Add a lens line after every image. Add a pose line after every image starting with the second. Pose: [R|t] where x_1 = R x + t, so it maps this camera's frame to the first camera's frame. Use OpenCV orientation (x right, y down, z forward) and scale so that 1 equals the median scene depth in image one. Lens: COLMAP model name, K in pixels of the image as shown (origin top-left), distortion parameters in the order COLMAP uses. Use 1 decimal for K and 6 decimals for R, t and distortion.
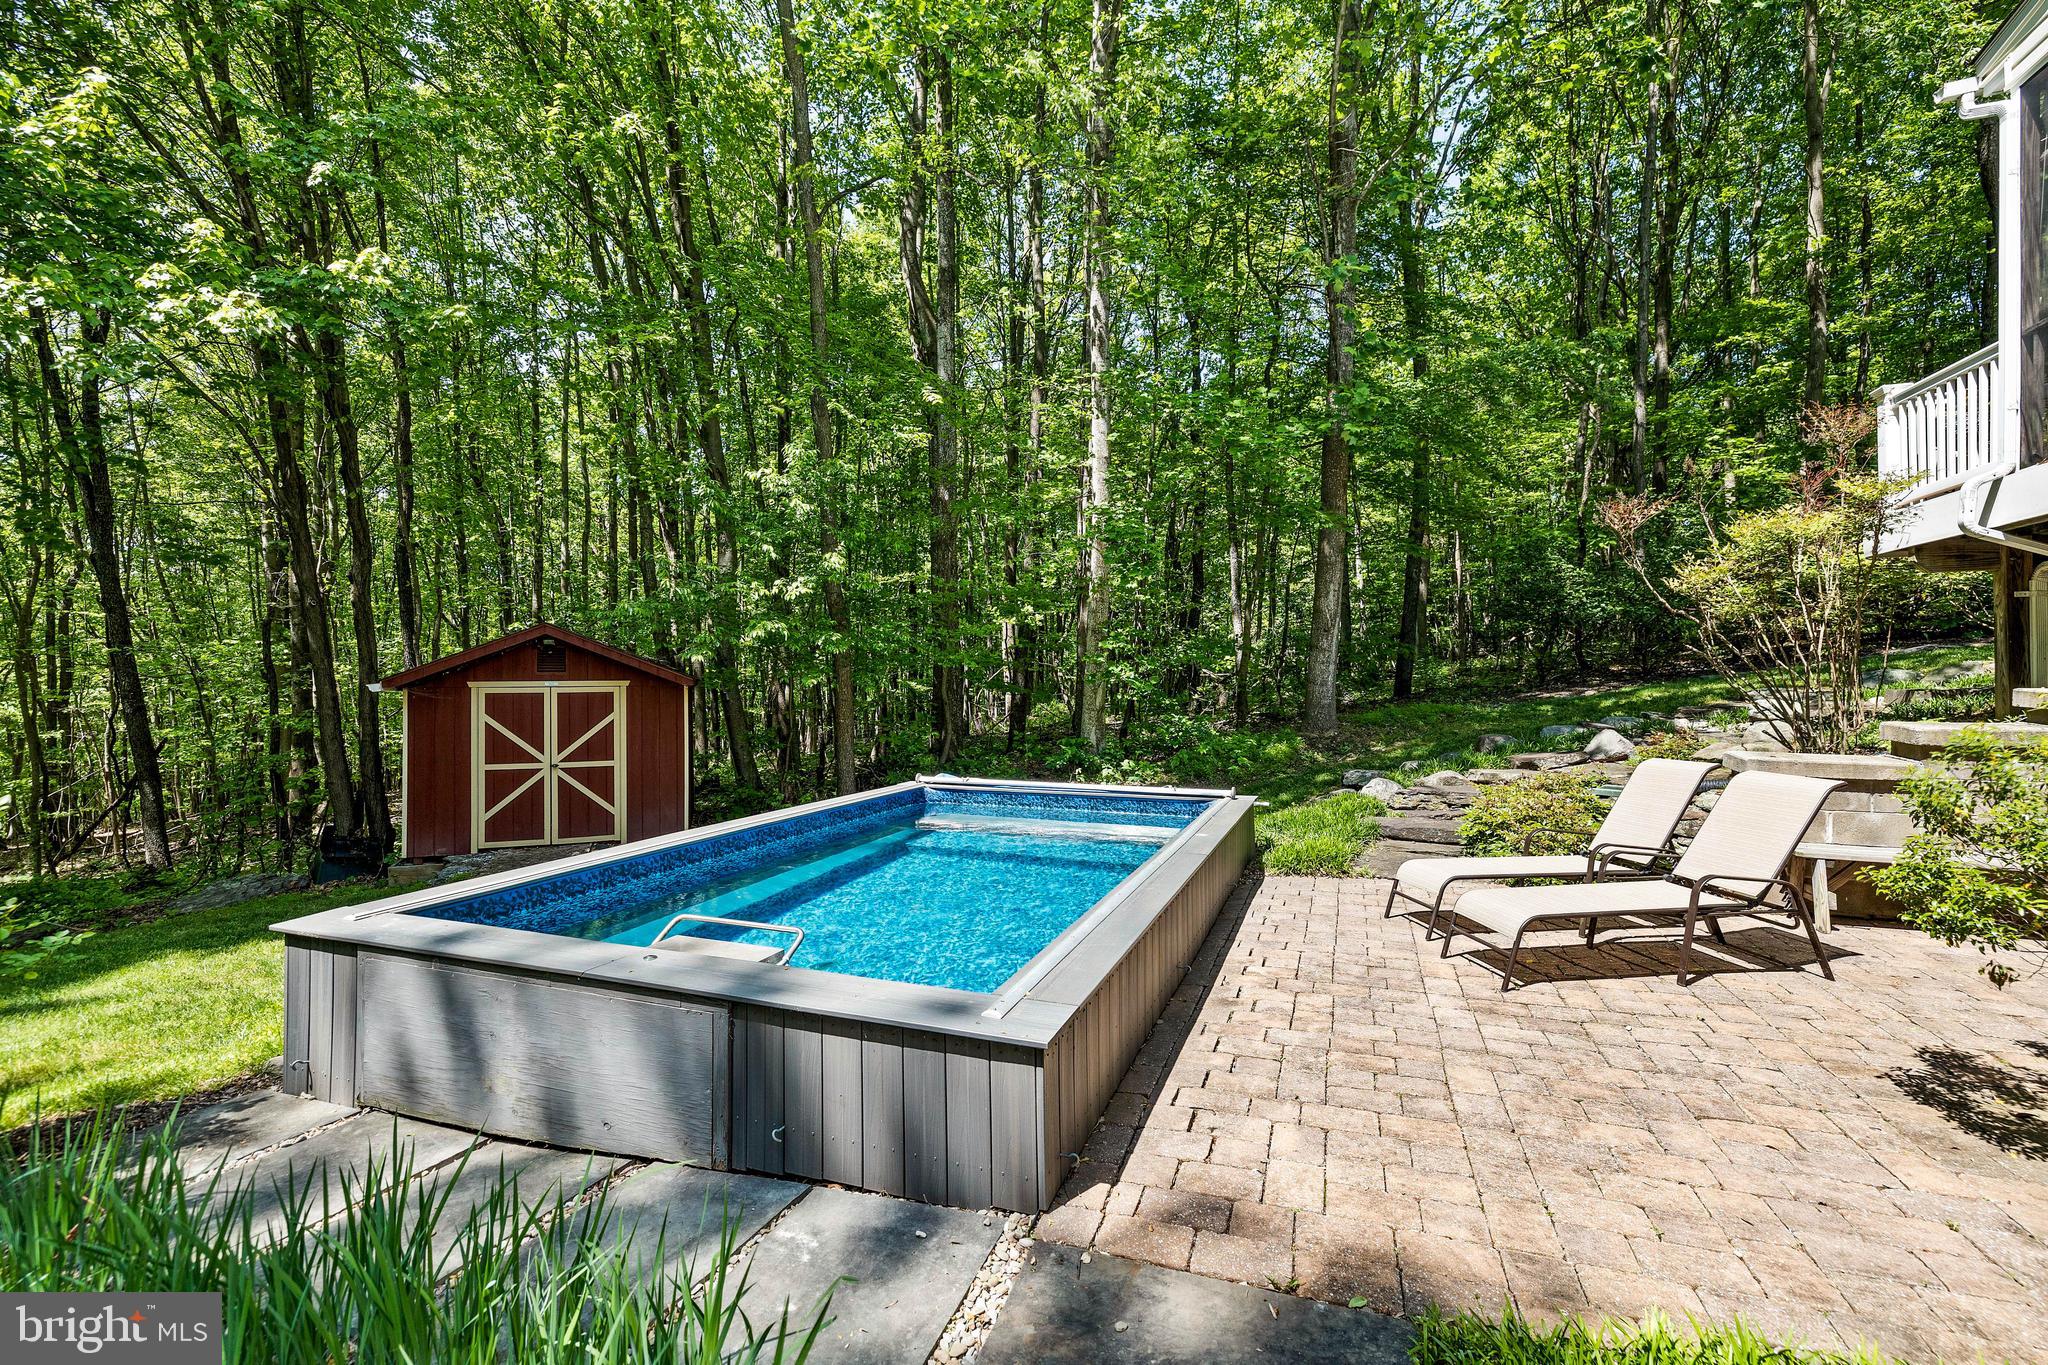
lens RADIAL K [[872.9, 0, 1022.4], [0, 872.9, 680.7], [0, 0, 1]] dist [0.002904, -0.000175]
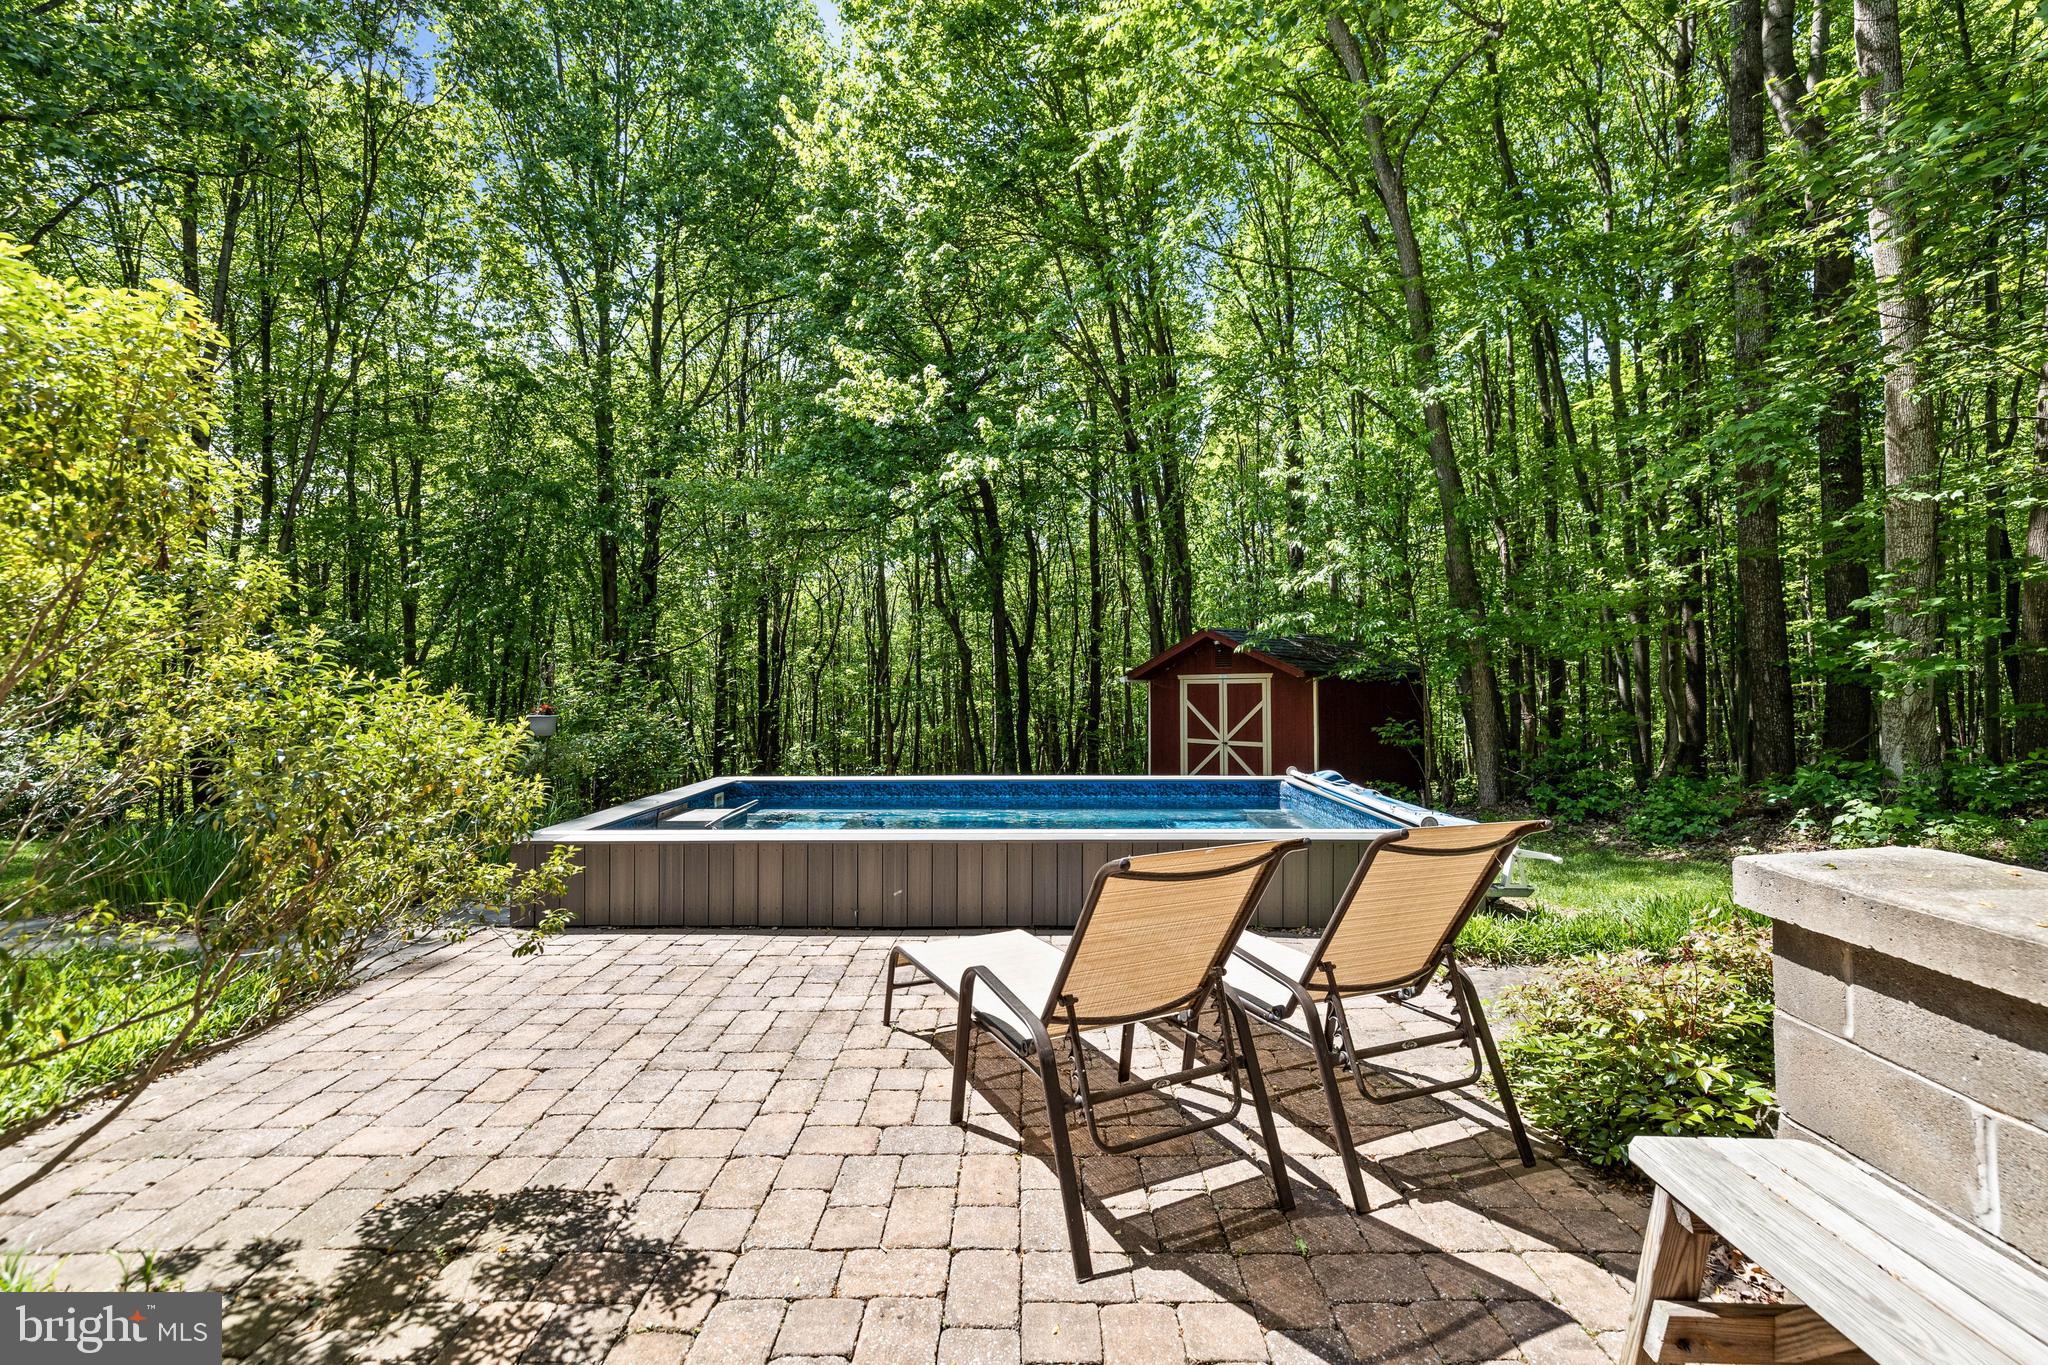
lens RADIAL K [[872.9, 0, 1028.8], [0, 872.9, 676.5], [0, 0, 1]] dist [0.002904, -0.000175]
pose [[0.348246, -0.009955, -0.937350, 0.533180], [0.009434, 0.999930, -0.007115, 0.010031], [0.937356, -0.006365, 0.348316, 0.320466]]
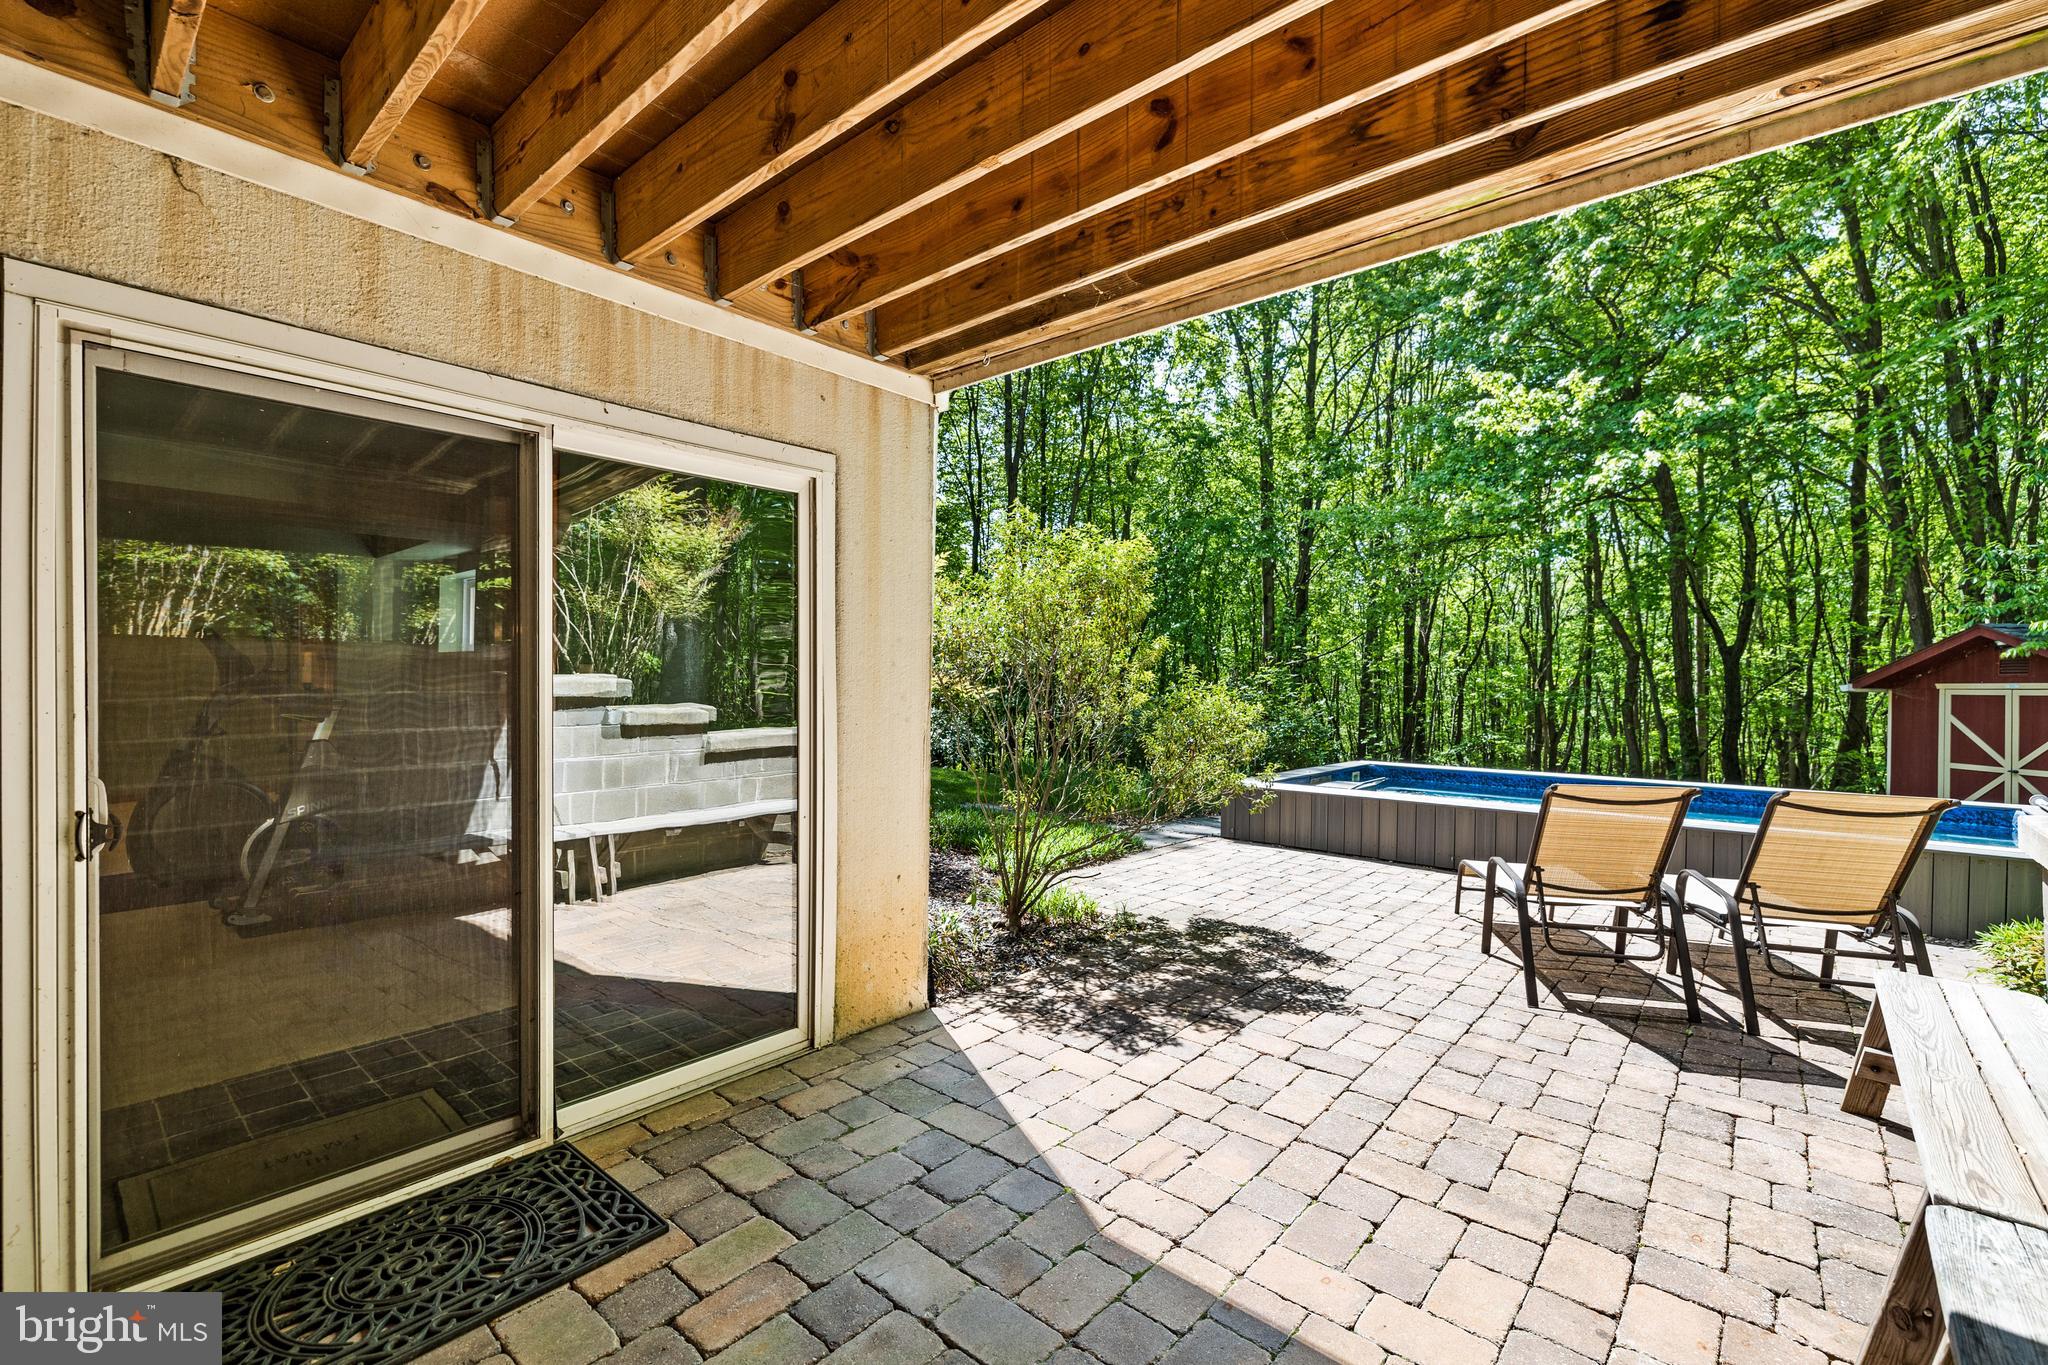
lens RADIAL K [[872.9, 0, 1028.8], [0, 872.9, 684.3], [0, 0, 1]] dist [0.002904, -0.000175]
pose [[-0.347200, -0.002553, -0.937788, 0.757403], [-0.005056, 0.999987, -0.000850, 0.008345], [0.937777, 0.004447, -0.347209, 0.326910]]
